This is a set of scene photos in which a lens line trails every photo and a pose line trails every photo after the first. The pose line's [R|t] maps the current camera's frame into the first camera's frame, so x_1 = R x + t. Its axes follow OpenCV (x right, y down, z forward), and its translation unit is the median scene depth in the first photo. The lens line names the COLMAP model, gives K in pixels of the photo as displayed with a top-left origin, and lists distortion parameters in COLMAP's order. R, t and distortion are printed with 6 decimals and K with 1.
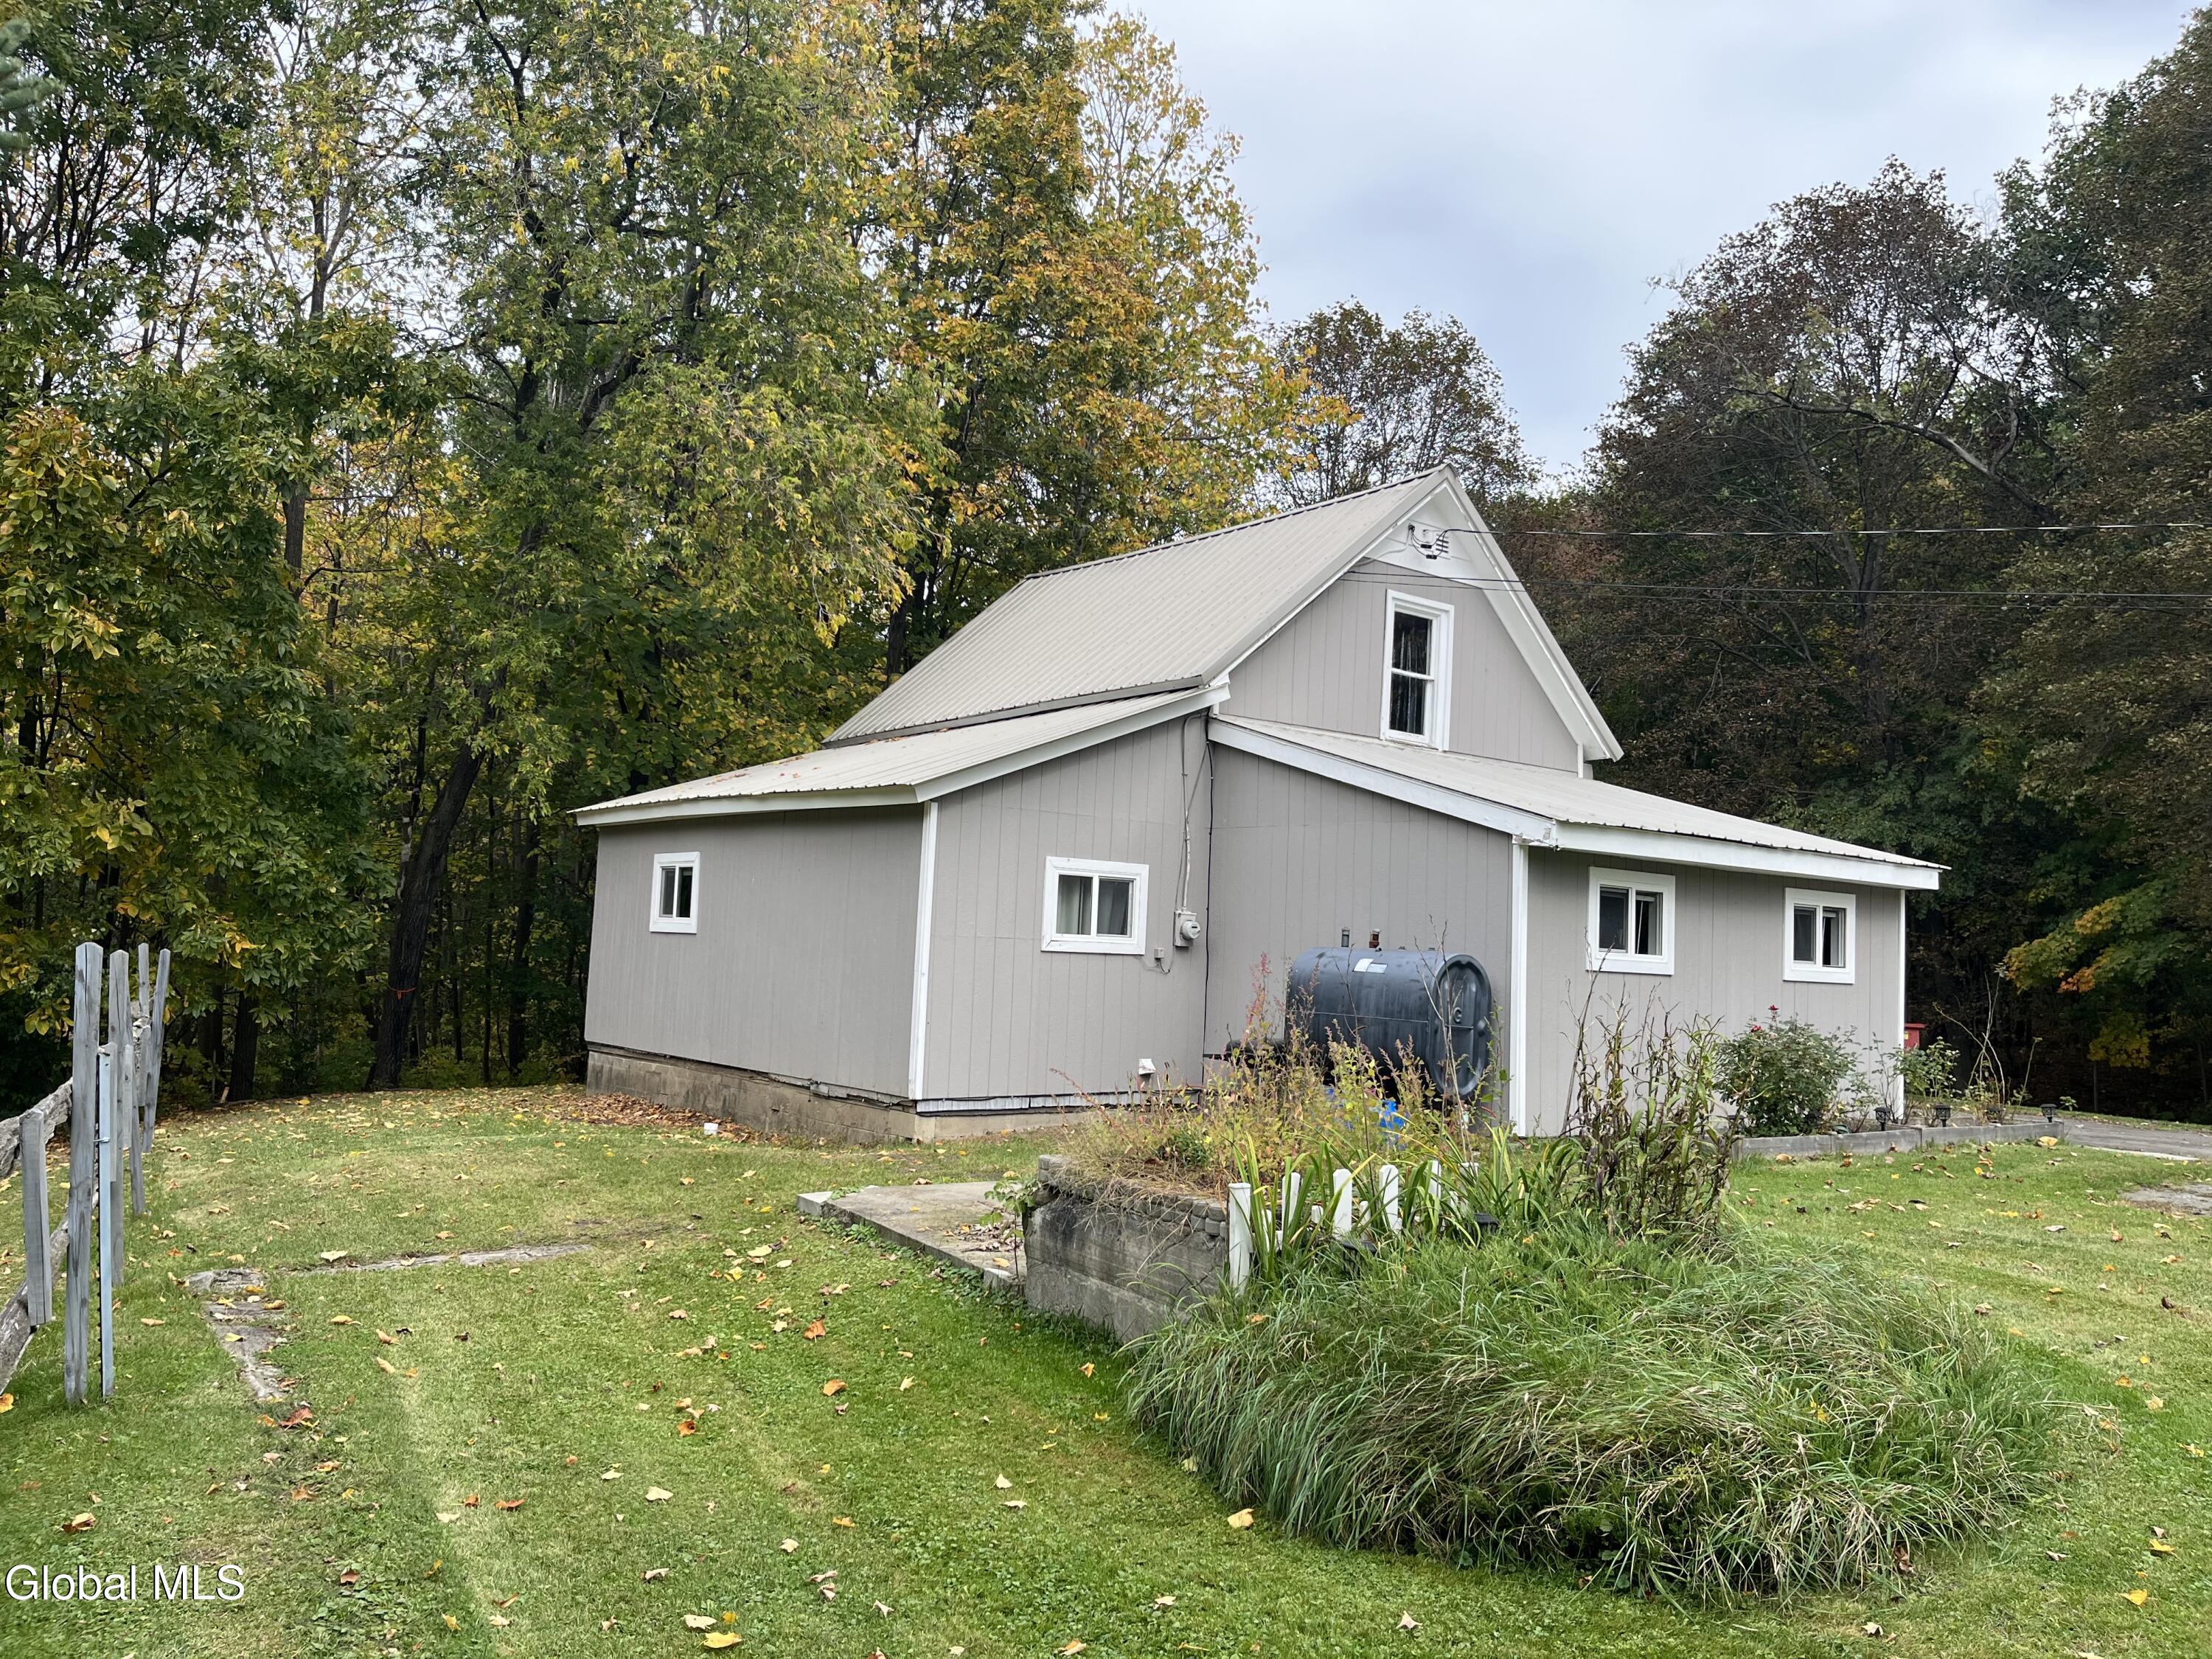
lens RADIAL K [[1696.4, 0, 1091.8], [0, 1696.4, 831.0], [0, 0, 1]] dist [0.058855, -0.074408]
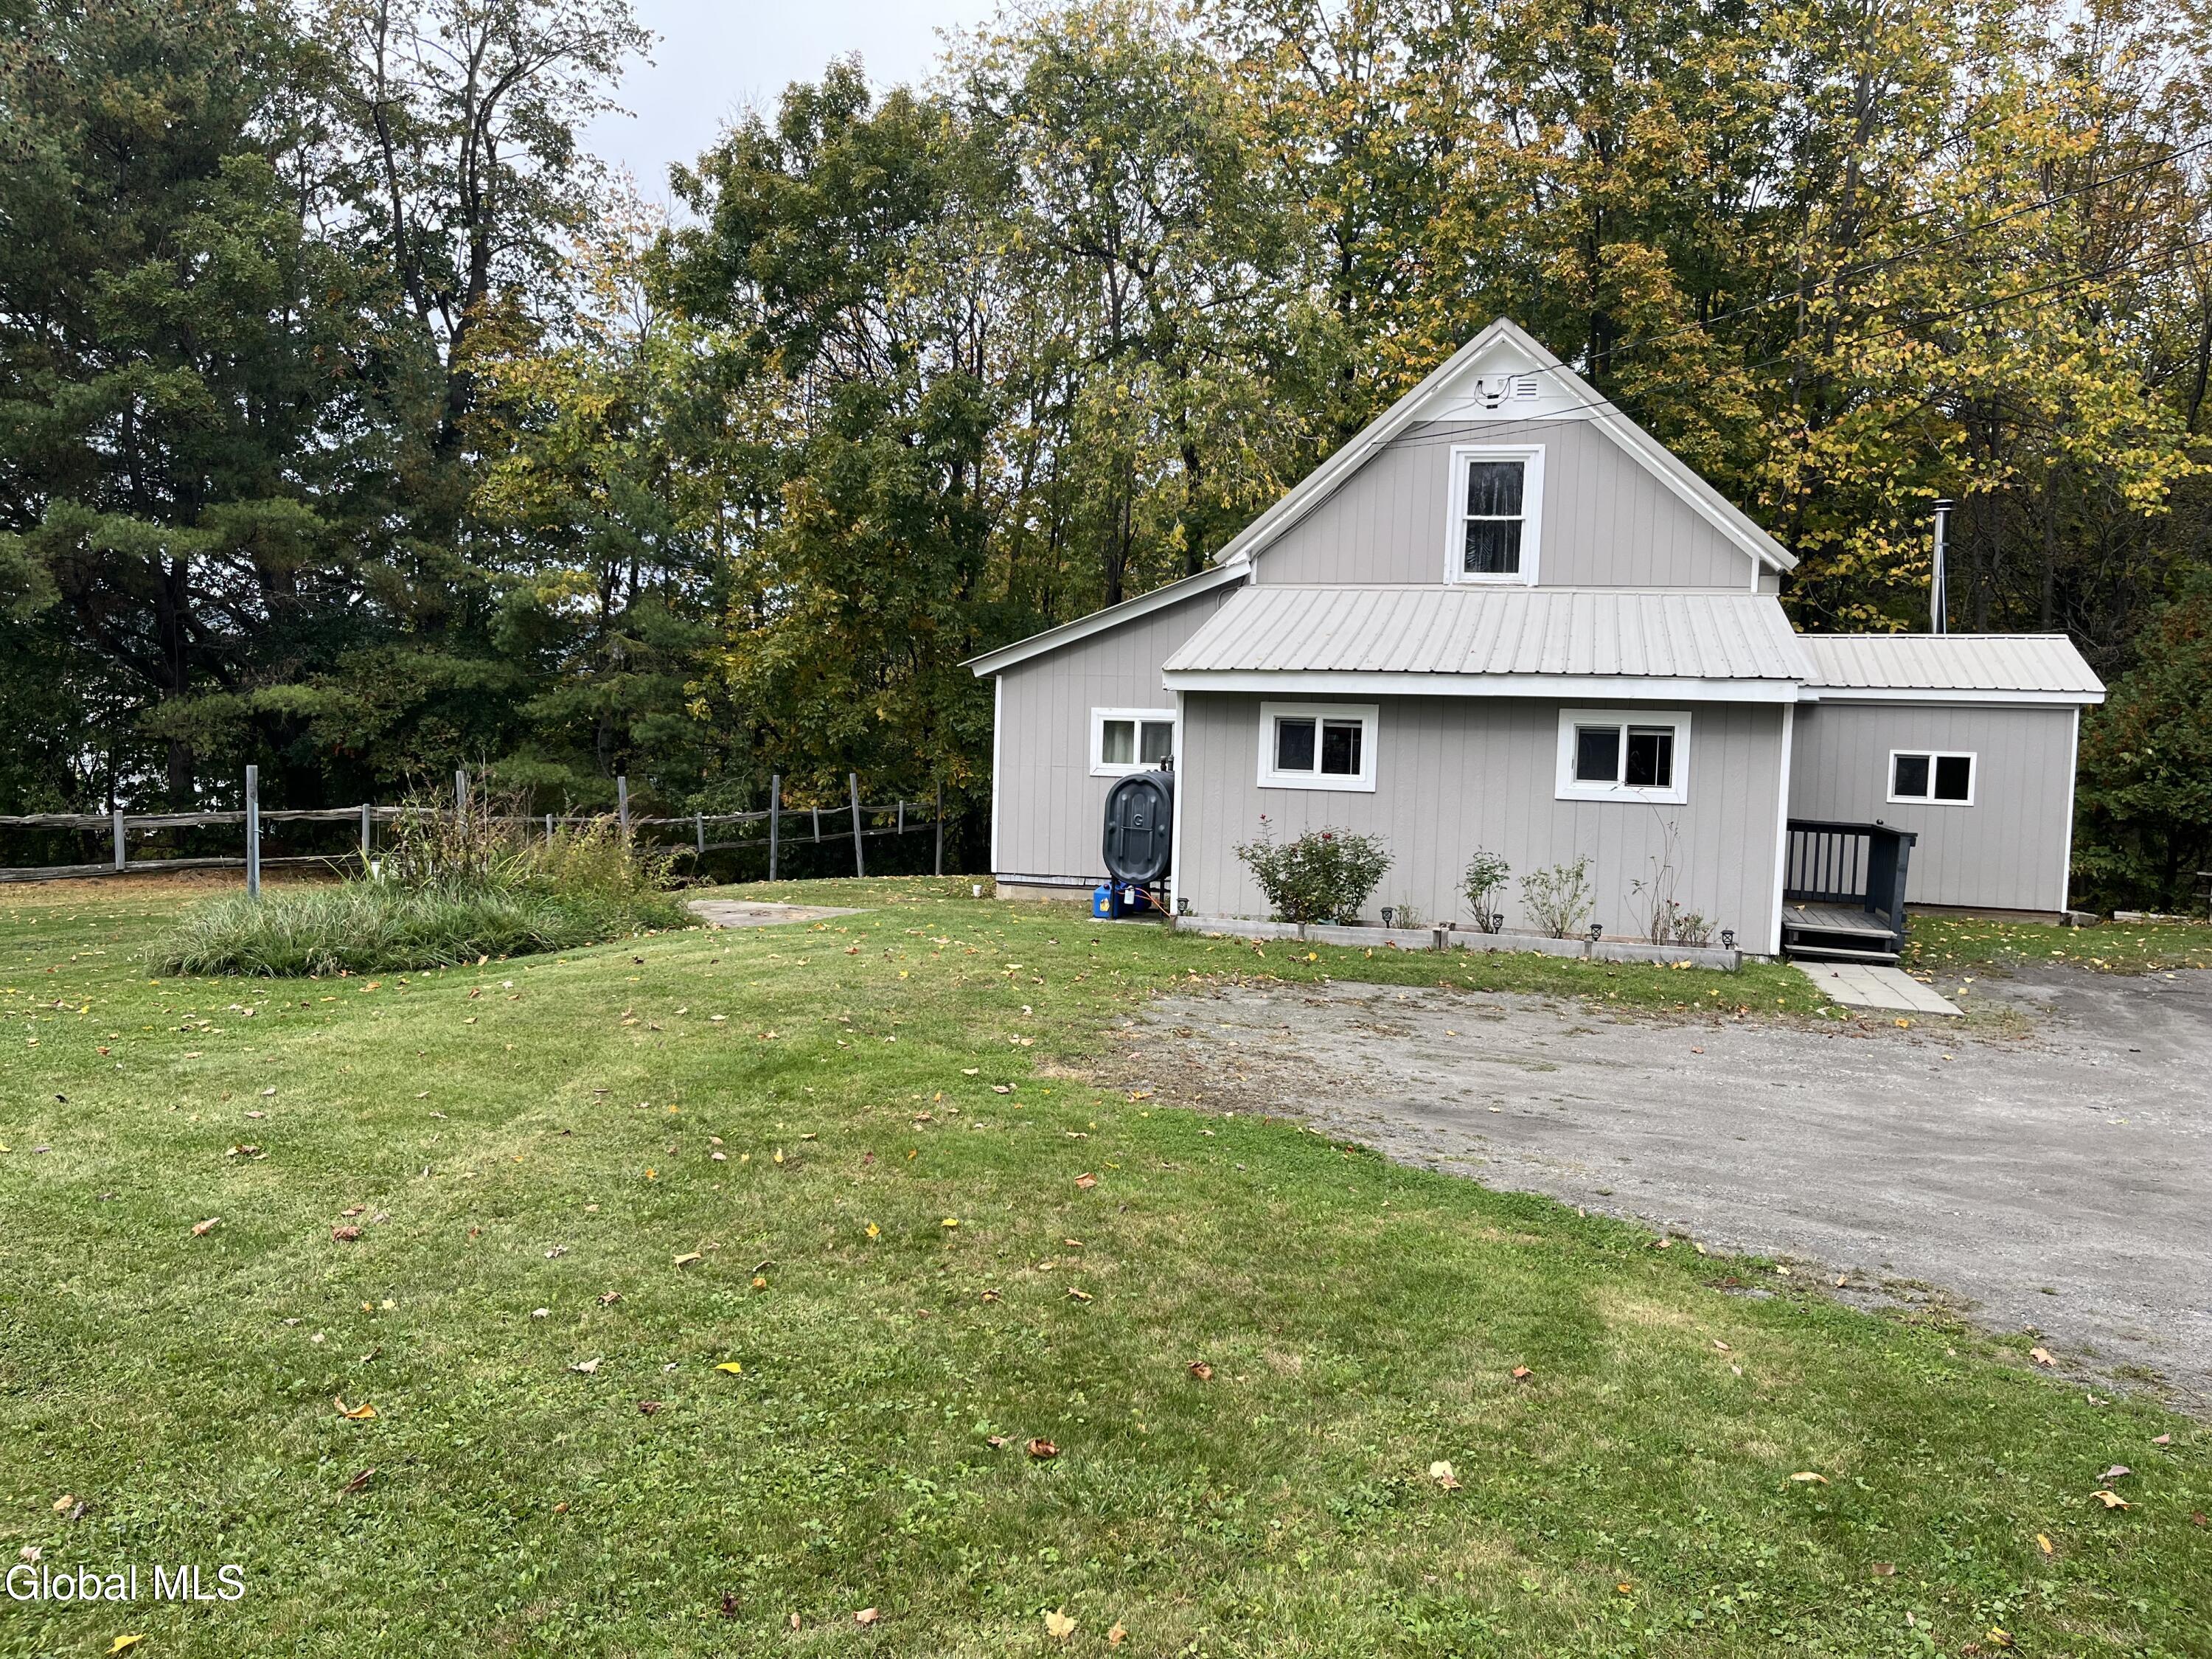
lens RADIAL K [[1696.4, 0, 1083.0], [0, 1696.4, 834.2], [0, 0, 1]] dist [0.058855, -0.074408]
pose [[0.586063, 0.022857, -0.809943, 1.100173], [0.055582, 0.996113, 0.068330, 0.022802], [0.808357, -0.085064, 0.582515, 0.171032]]
